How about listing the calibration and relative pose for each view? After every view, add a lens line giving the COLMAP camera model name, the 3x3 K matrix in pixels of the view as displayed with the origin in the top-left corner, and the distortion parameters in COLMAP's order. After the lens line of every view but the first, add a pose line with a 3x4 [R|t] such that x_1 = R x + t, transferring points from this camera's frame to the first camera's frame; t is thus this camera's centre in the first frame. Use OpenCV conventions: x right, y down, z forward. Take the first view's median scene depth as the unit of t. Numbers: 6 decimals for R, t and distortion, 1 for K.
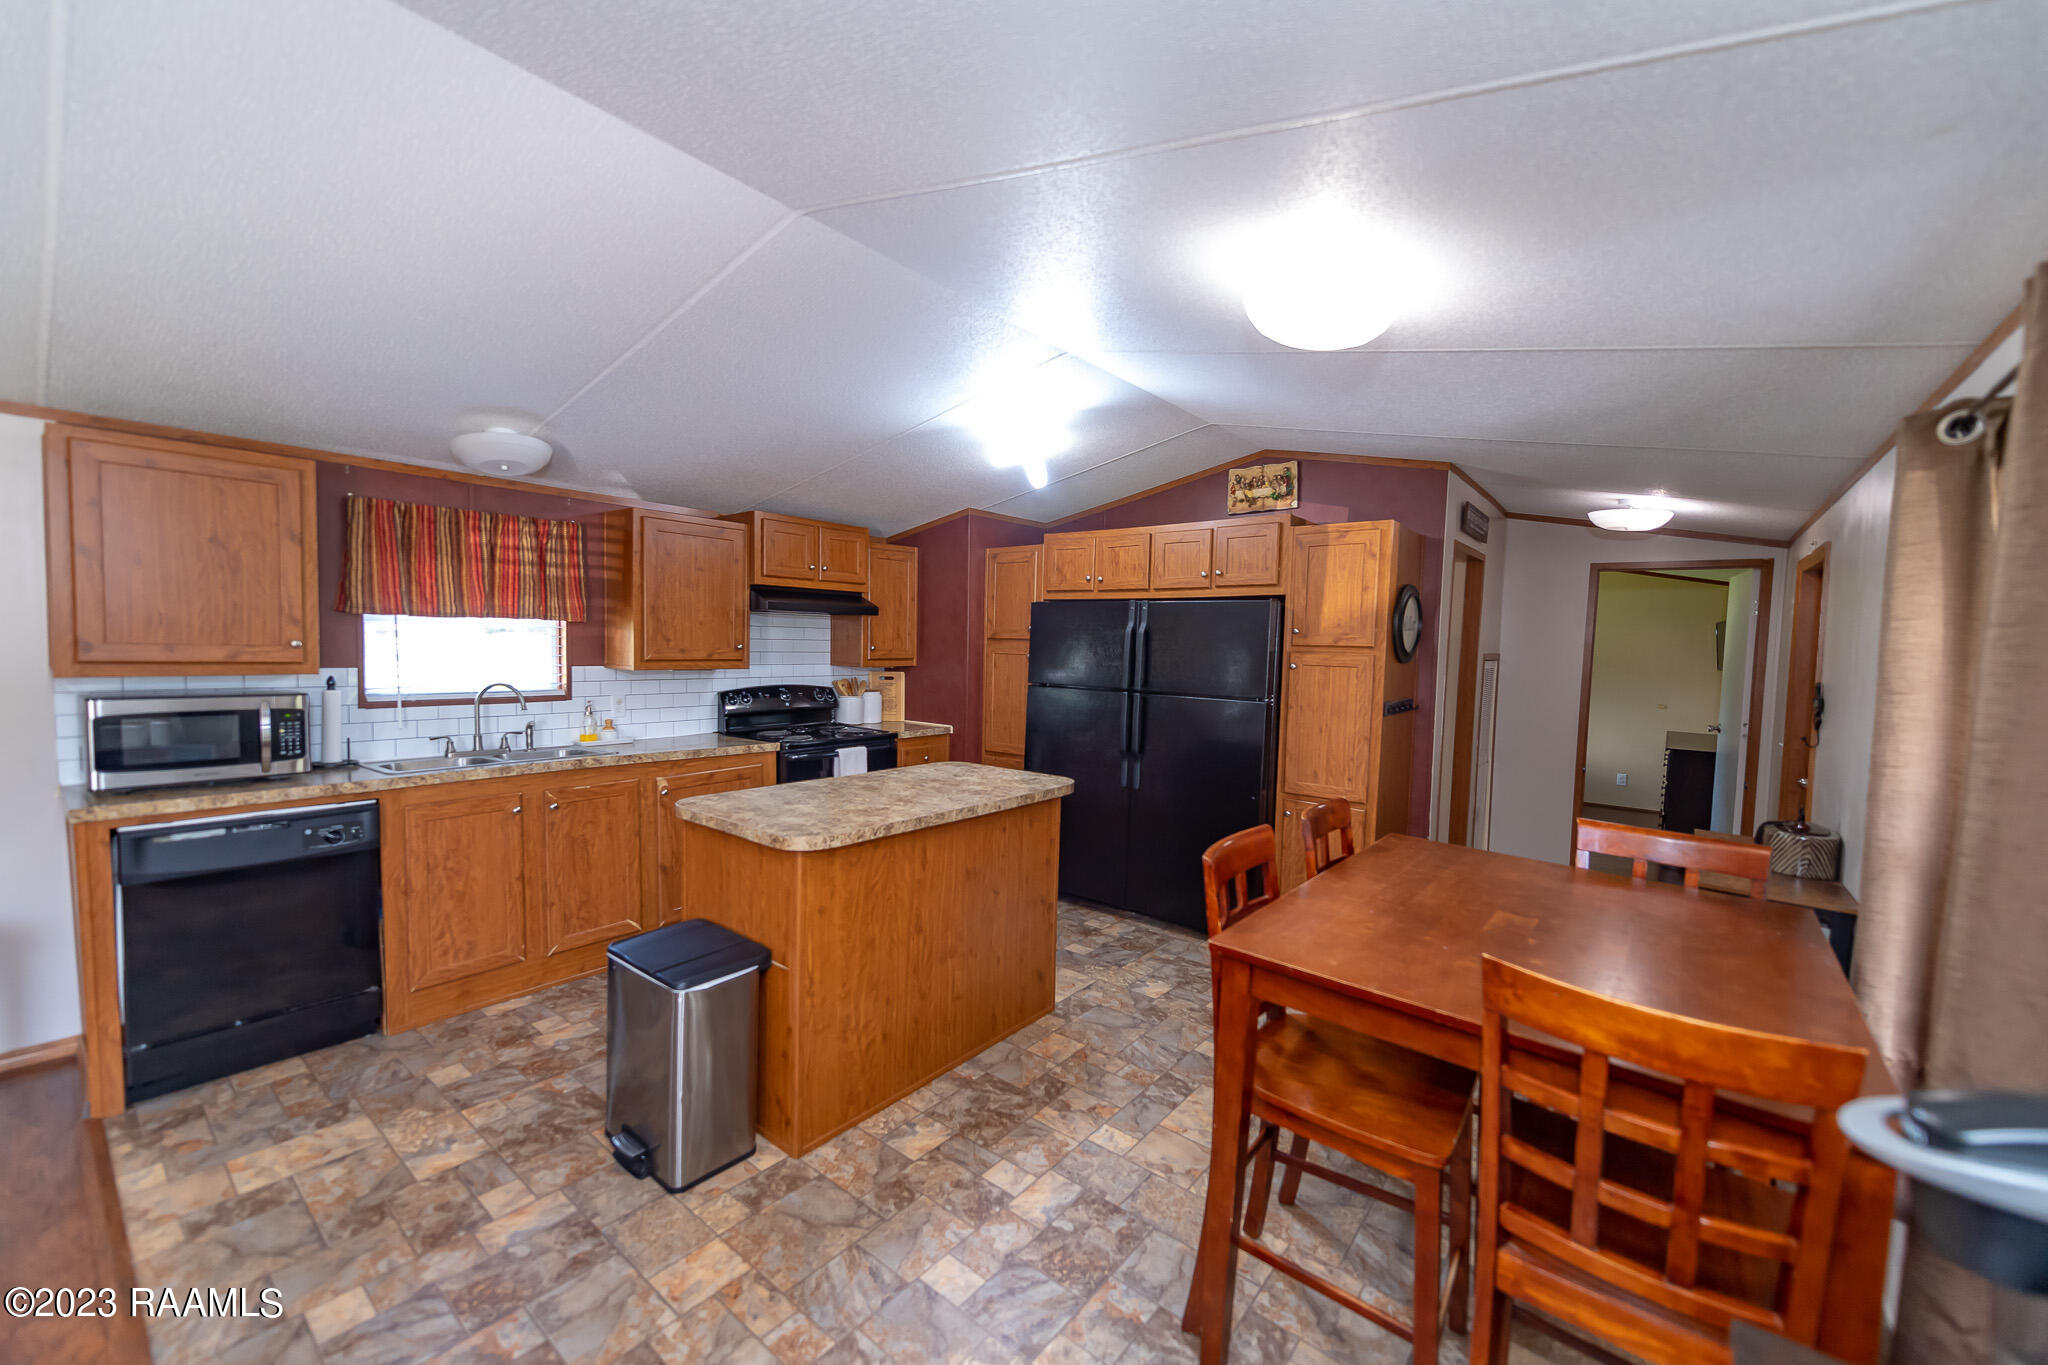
lens RADIAL K [[818.1, 0, 1013.6], [0, 818.1, 684.0], [0, 0, 1]] dist [0.022284, -0.000672]
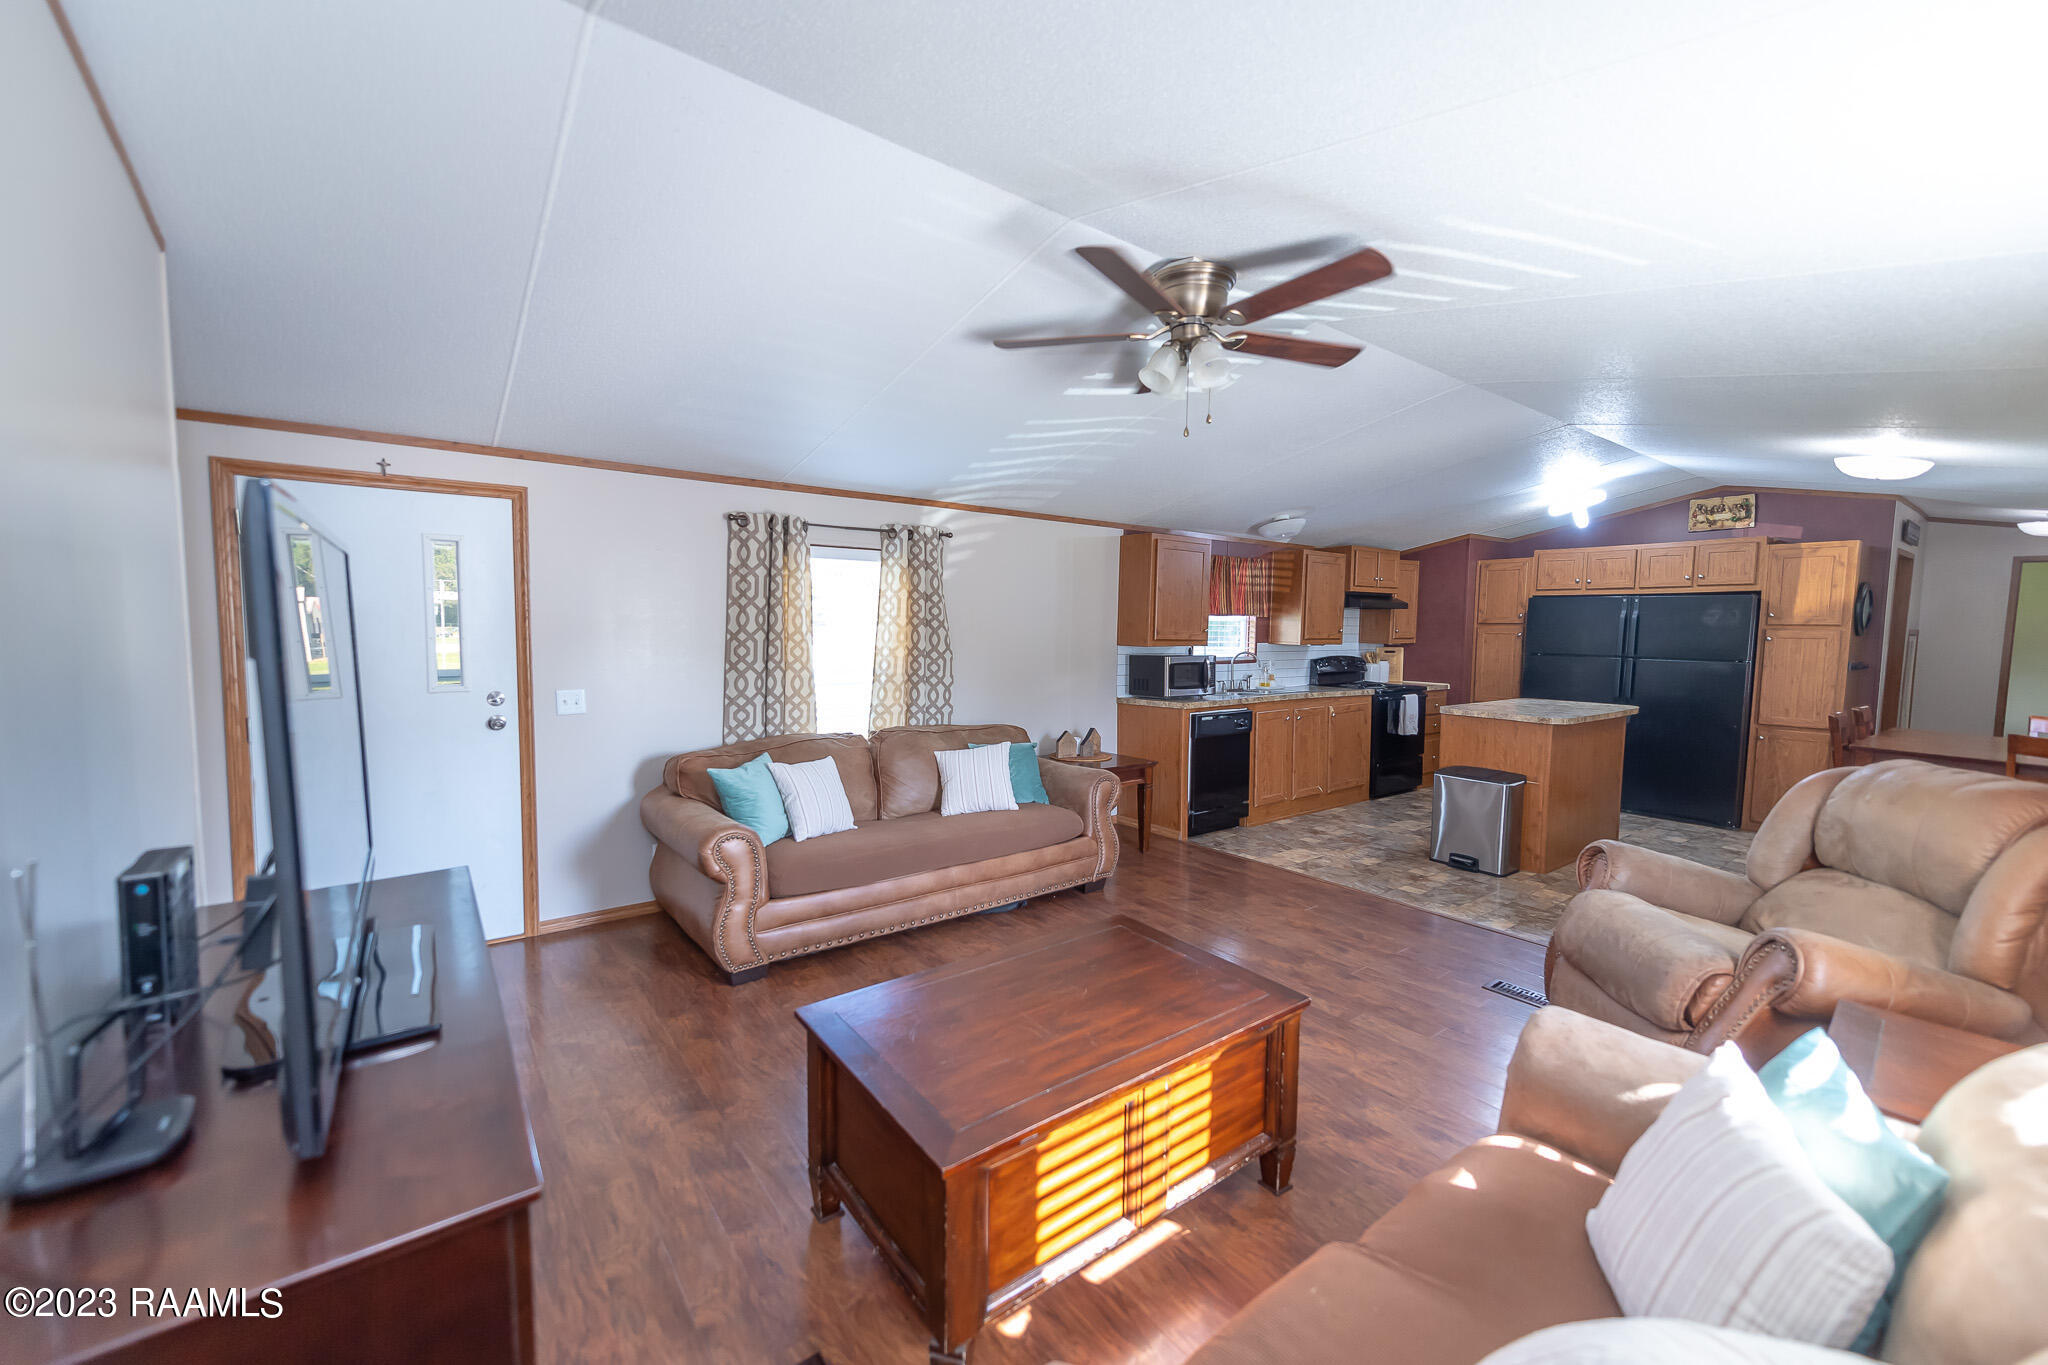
lens RADIAL K [[818.1, 0, 1016.4], [0, 818.1, 682.5], [0, 0, 1]] dist [0.022284, -0.000672]
pose [[0.973987, 0.004850, -0.226553, -0.685851], [-0.001780, 0.999904, 0.013756, 0.041483], [0.226598, -0.012995, 0.973902, -0.831795]]
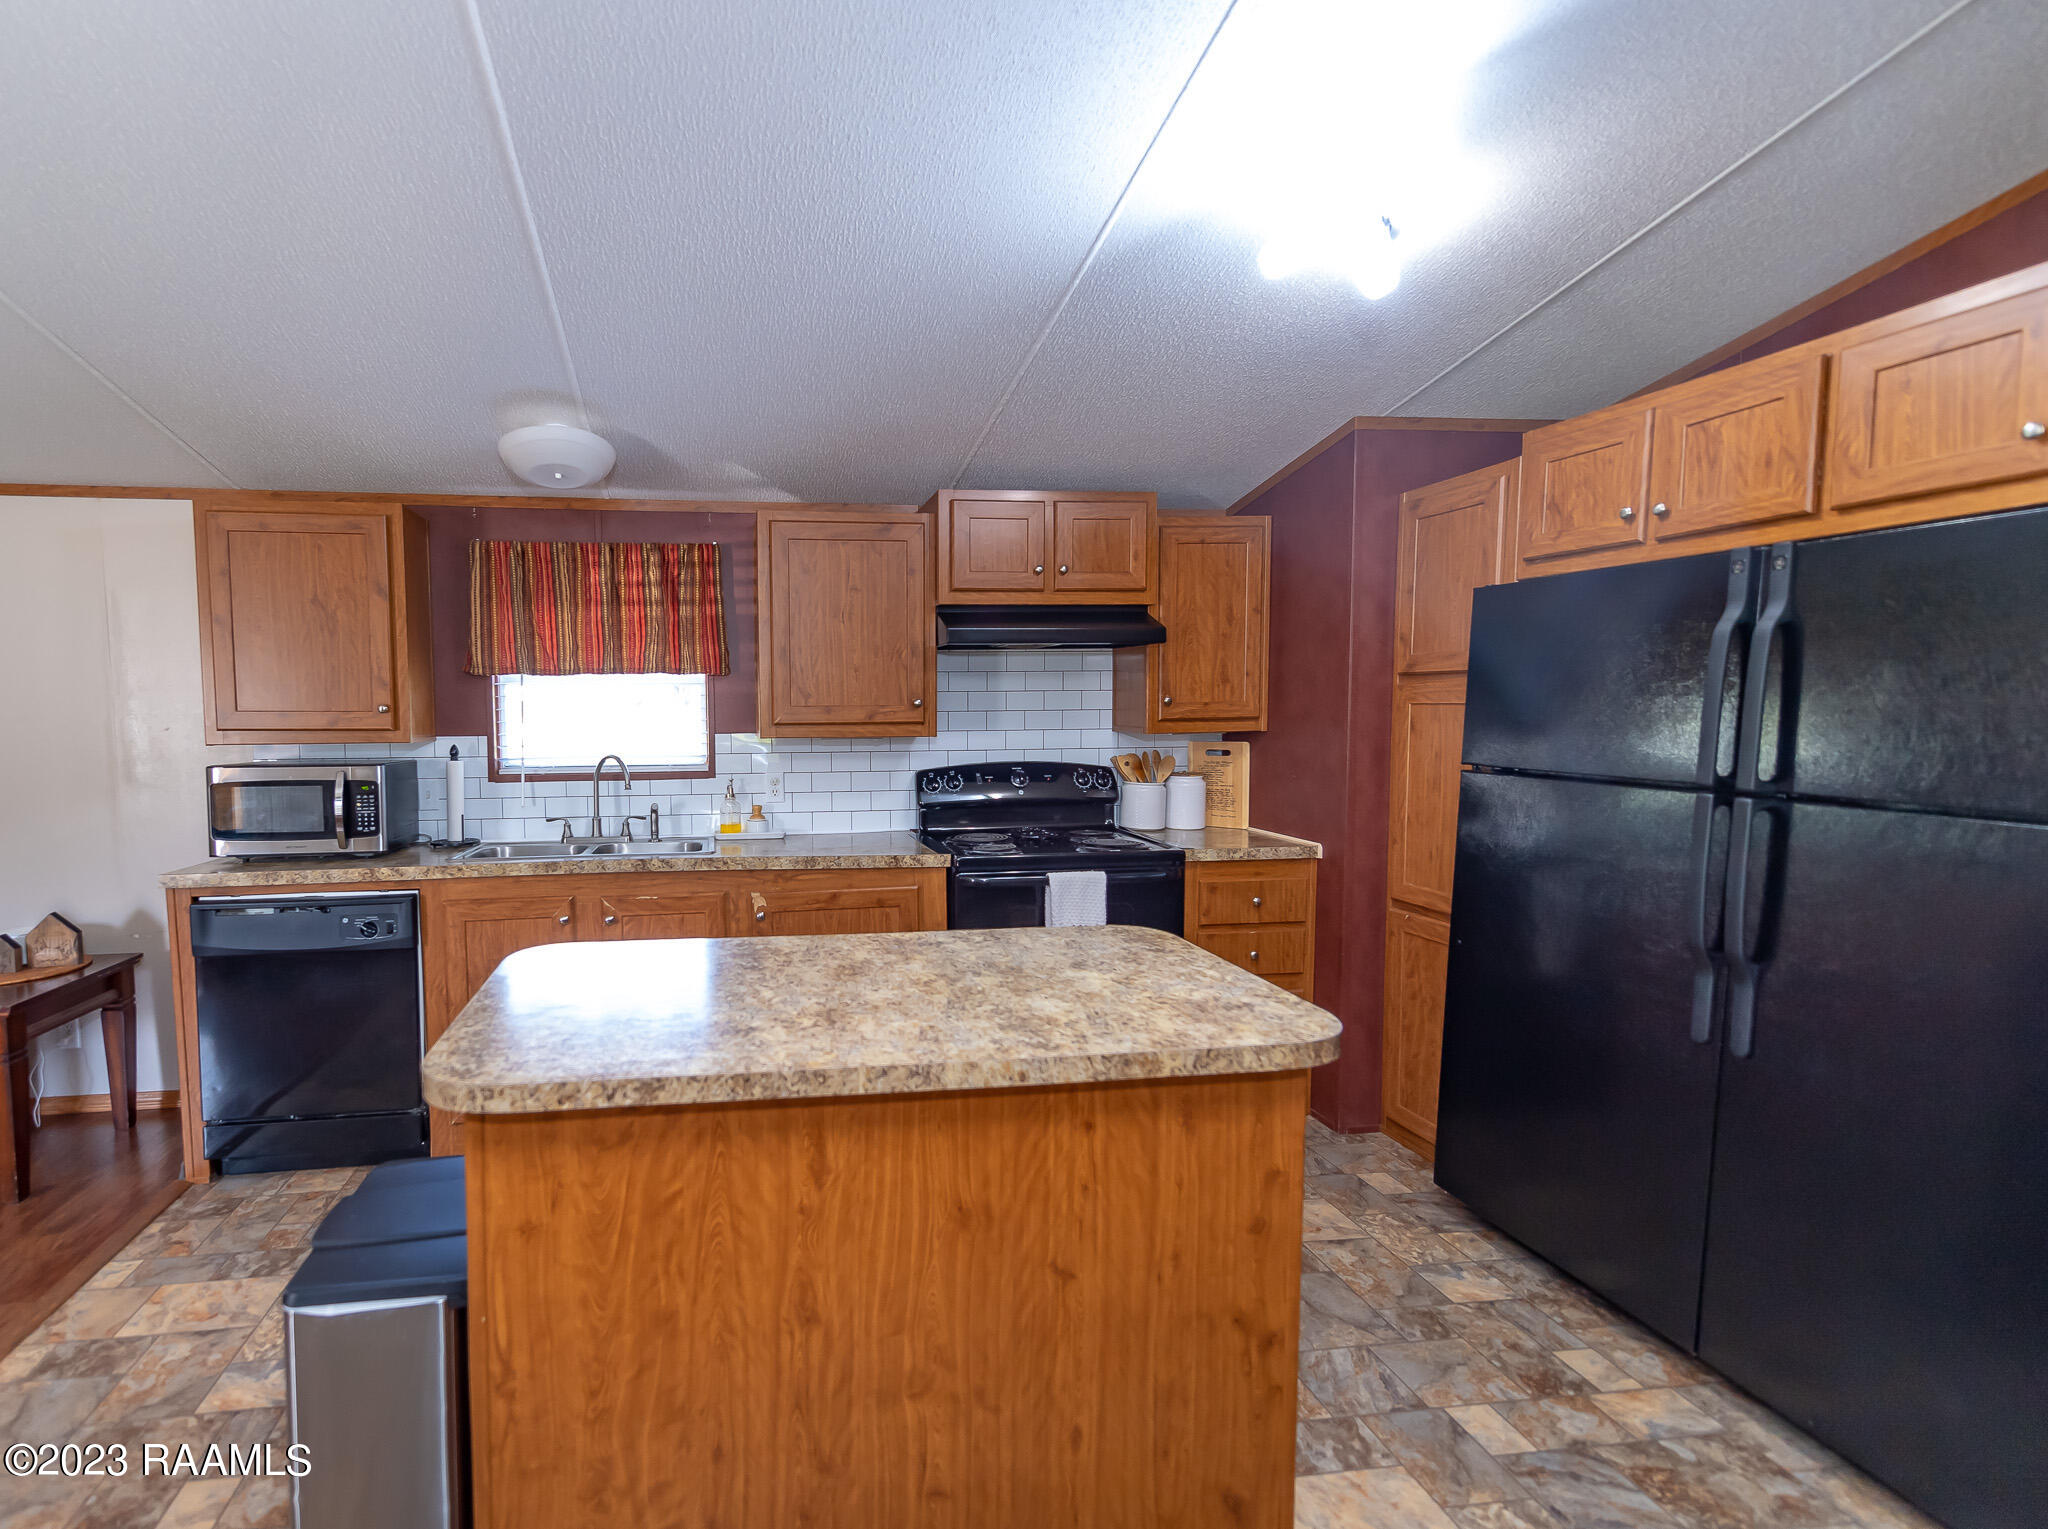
lens RADIAL K [[897.8, 0, 1015.0], [0, 897.8, 770.7], [0, 0, 1]] dist [0.009056, 0.000618]
pose [[0.721060, 0.019265, -0.692604, 0.263435], [-0.012382, 0.999812, 0.014920, -0.003583], [0.692762, -0.002183, 0.721163, 0.644753]]
